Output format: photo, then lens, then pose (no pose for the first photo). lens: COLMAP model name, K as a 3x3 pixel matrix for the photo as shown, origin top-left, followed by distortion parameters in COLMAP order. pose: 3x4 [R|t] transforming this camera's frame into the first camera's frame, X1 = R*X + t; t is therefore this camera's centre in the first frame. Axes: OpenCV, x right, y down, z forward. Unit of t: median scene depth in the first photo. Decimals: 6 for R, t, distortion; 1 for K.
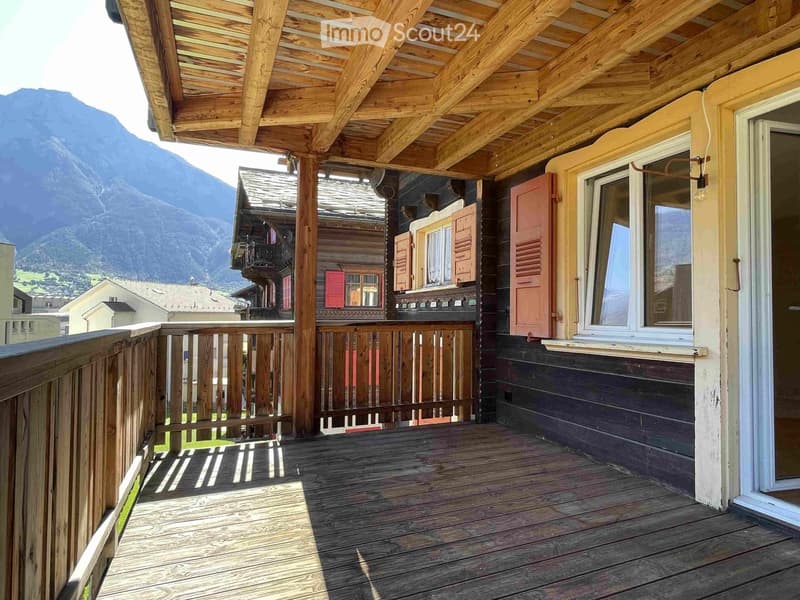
lens RADIAL K [[458.4, 0, 389.5], [0, 458.4, 301.4], [0, 0, 1]] dist [-0.001941, -0.000762]
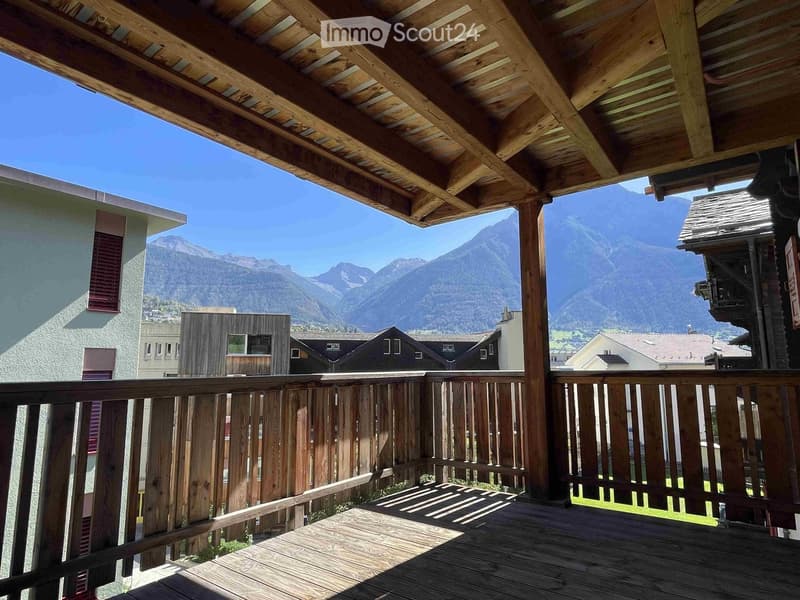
lens RADIAL K [[458.4, 0, 389.5], [0, 458.4, 301.4], [0, 0, 1]] dist [-0.001941, -0.000762]
pose [[0.517626, -0.127703, -0.846023, 0.516892], [0.031078, 0.990953, -0.130564, 0.017306], [0.855042, 0.041291, 0.516912, 0.271187]]
